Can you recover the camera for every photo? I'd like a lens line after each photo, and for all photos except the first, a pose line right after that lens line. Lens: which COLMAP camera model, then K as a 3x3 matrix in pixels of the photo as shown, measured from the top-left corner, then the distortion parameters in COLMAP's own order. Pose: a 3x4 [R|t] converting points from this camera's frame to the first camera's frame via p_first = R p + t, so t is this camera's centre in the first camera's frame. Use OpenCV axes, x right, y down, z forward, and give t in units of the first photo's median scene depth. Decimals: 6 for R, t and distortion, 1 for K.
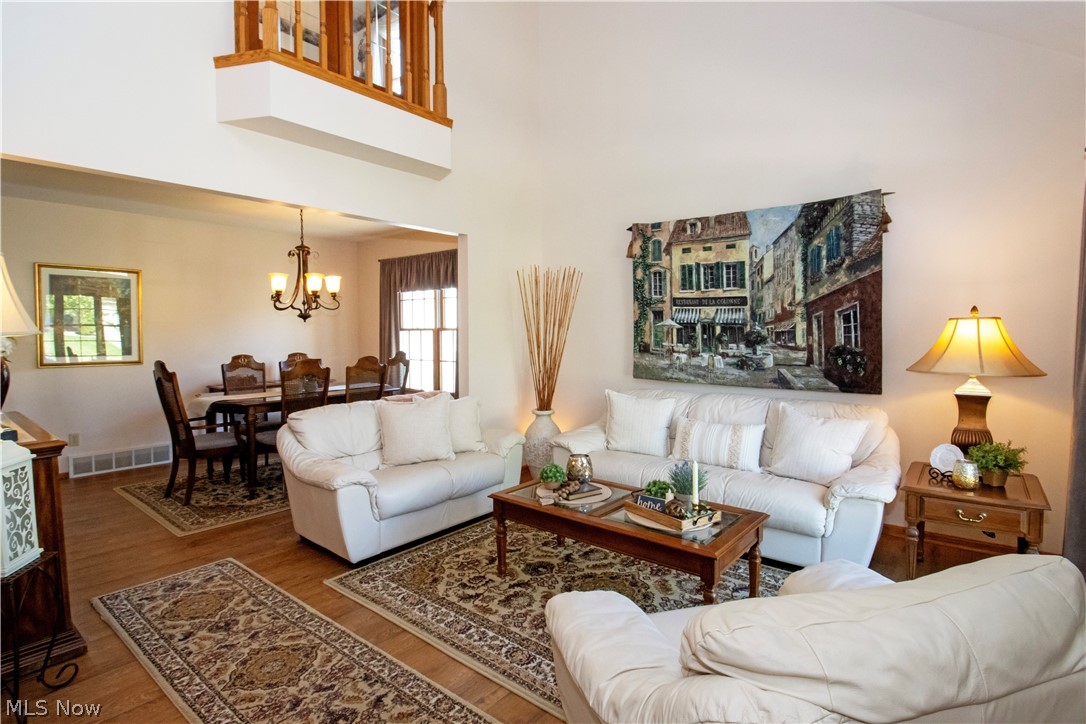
lens RADIAL K [[553.0, 0, 542.2], [0, 553.0, 361.7], [0, 0, 1]] dist [-0.003046, -0.004122]
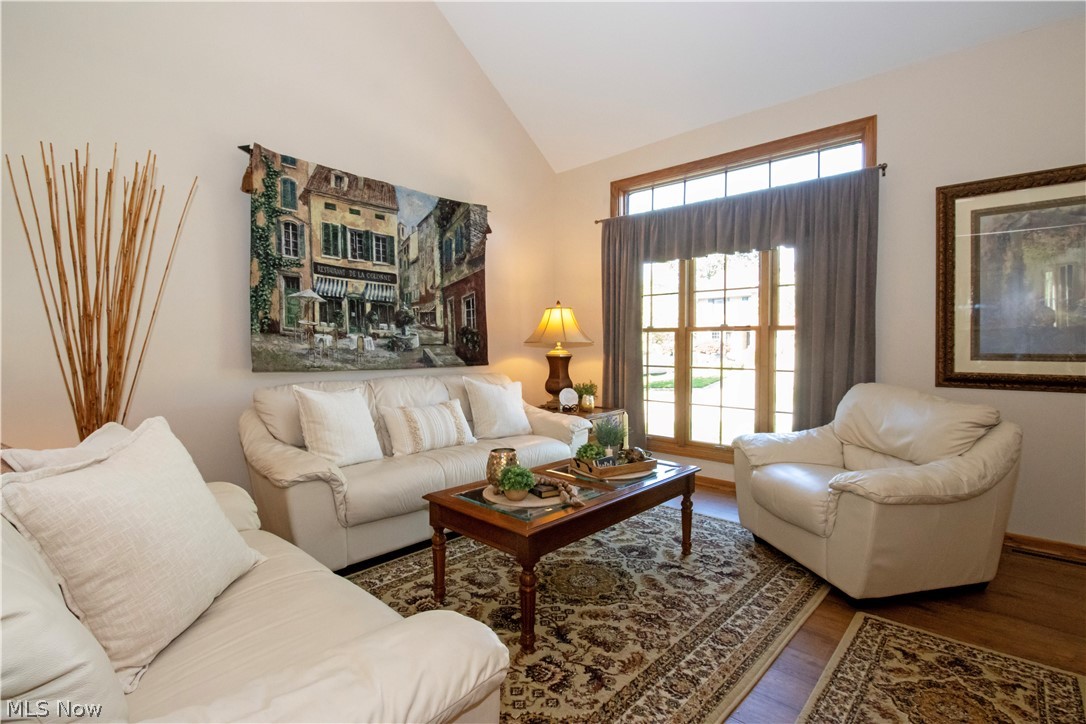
lens RADIAL K [[520.3, 0, 542.5], [0, 520.3, 355.5], [0, 0, 1]] dist [-0.002592, -0.000801]
pose [[0.046758, -0.014901, 0.998795, -0.527149], [0.057133, 0.998292, 0.012218, 0.026323], [-0.997271, 0.056493, 0.047530, 0.725076]]
